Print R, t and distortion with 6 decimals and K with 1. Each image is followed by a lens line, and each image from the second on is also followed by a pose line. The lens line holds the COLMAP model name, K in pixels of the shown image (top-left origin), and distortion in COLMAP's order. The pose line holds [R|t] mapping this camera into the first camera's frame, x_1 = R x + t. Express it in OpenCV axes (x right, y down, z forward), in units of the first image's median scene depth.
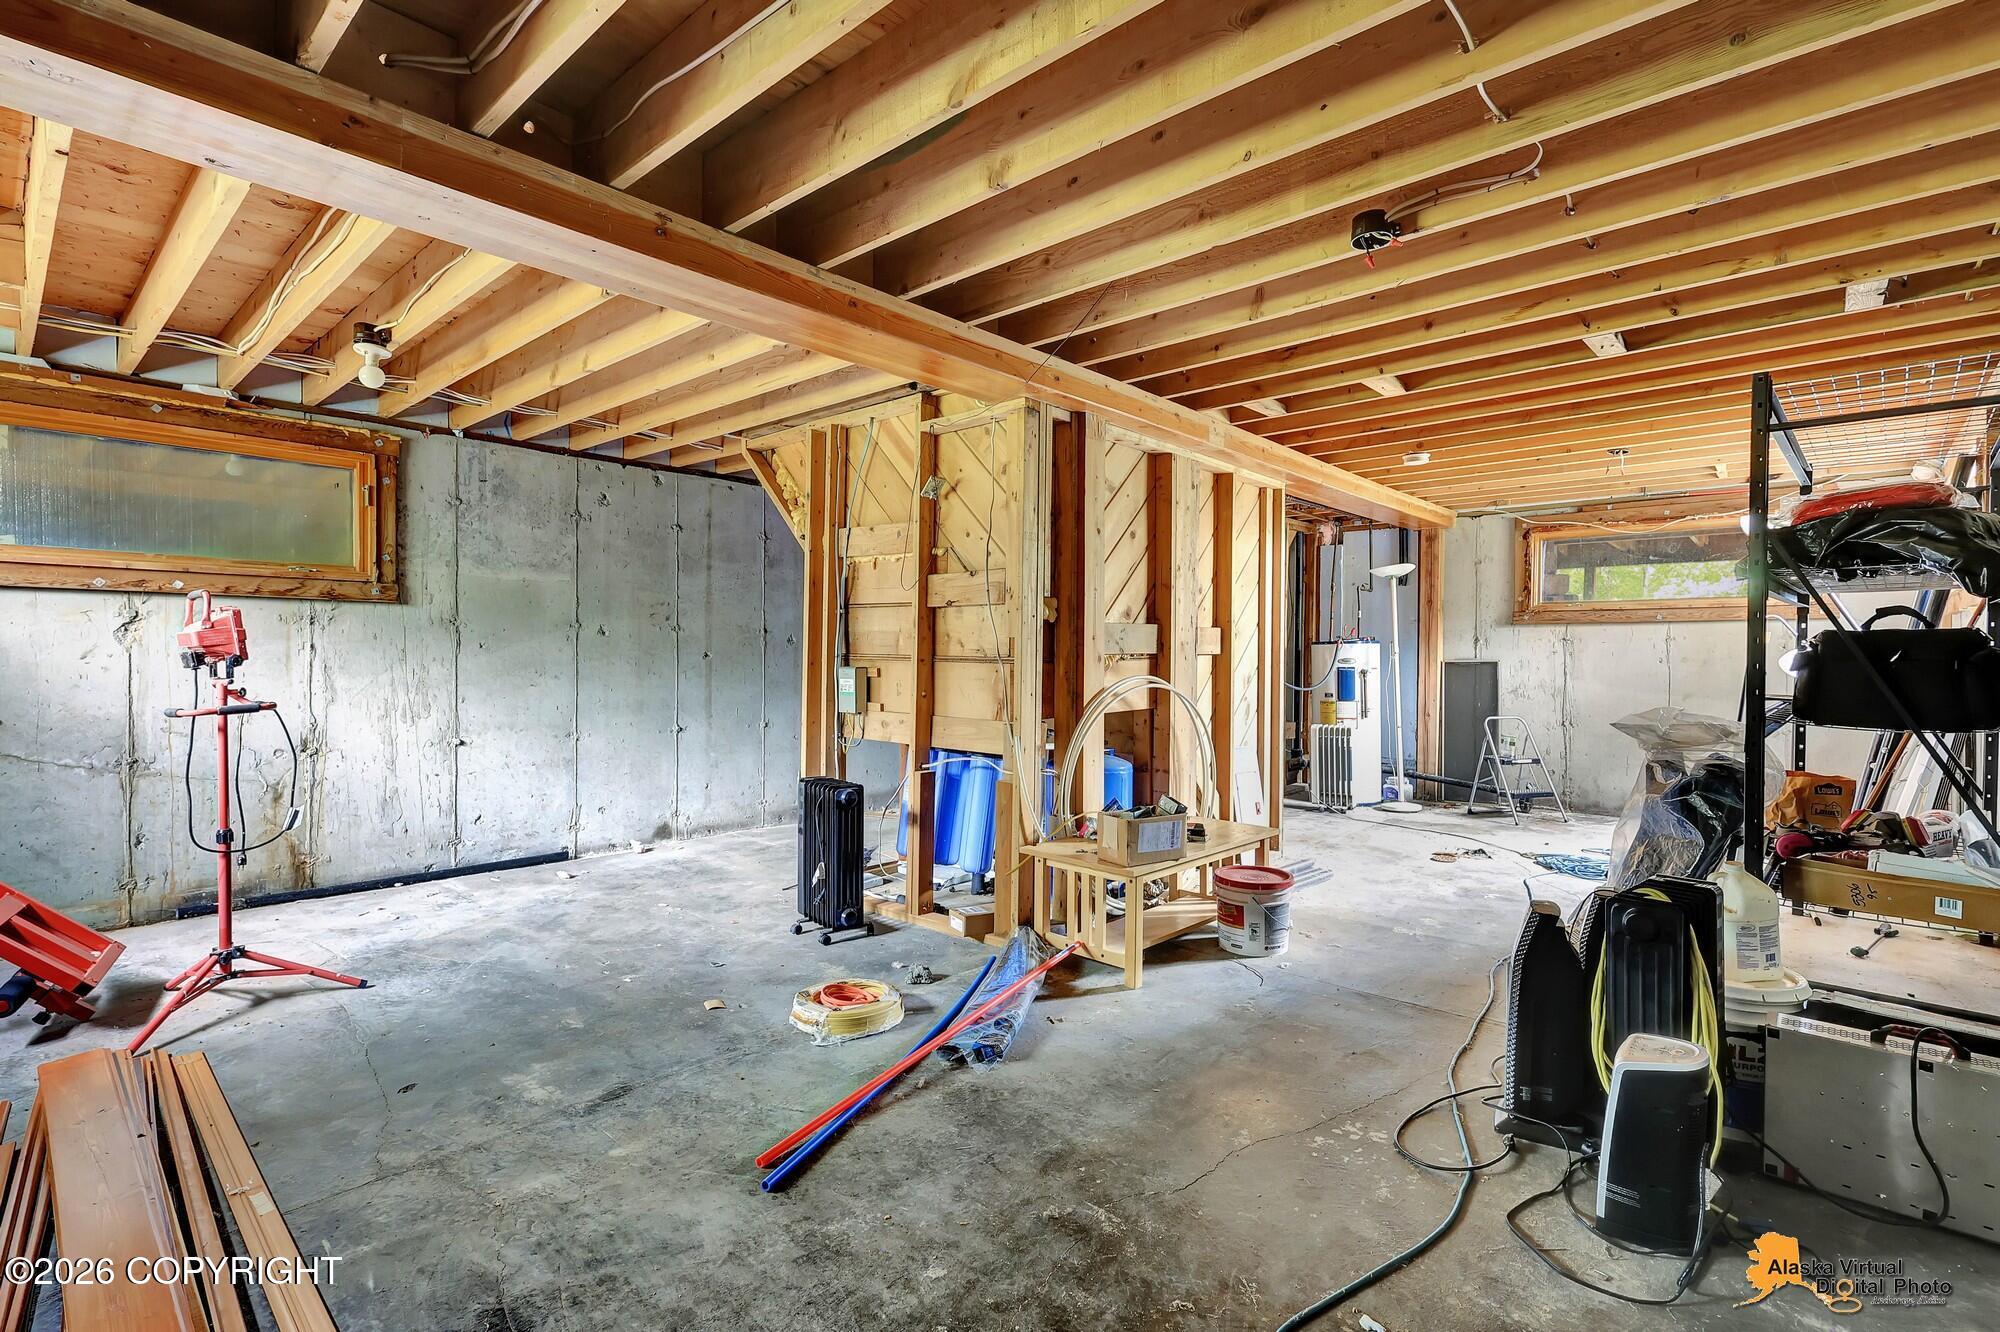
lens RADIAL K [[931.9, 0, 996.9], [0, 931.9, 651.9], [0, 0, 1]] dist [-0.001928, 0.000664]
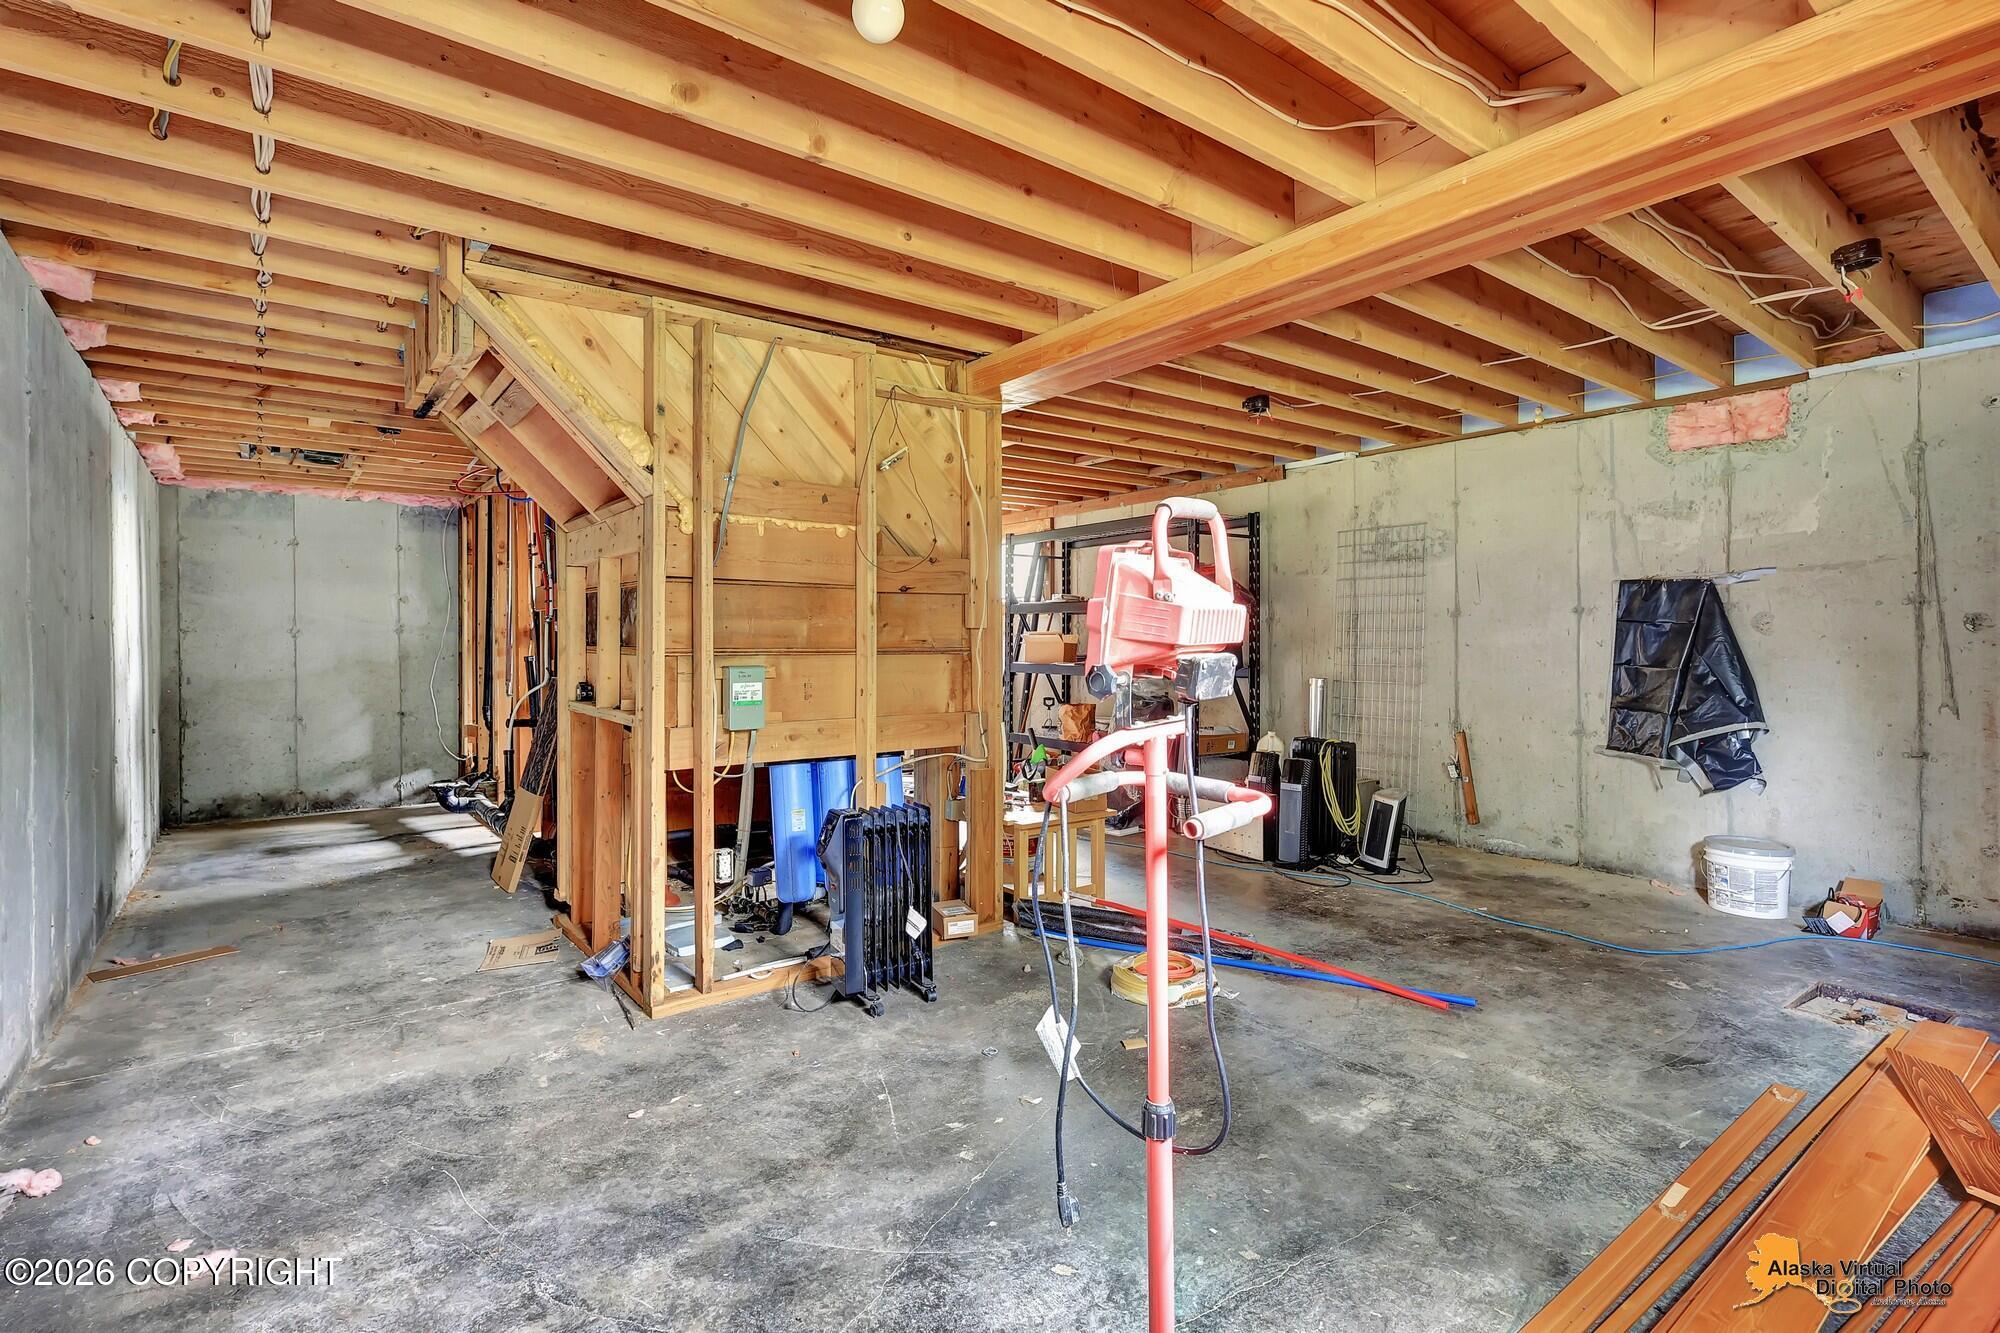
lens RADIAL K [[931.9, 0, 996.9], [0, 931.9, 652.4], [0, 0, 1]] dist [-0.001928, 0.000664]
pose [[0.172167, -0.015305, 0.984949, -1.258863], [0.009696, 0.999857, 0.013841, -0.004562], [-0.985020, 0.007167, 0.172291, 1.029353]]
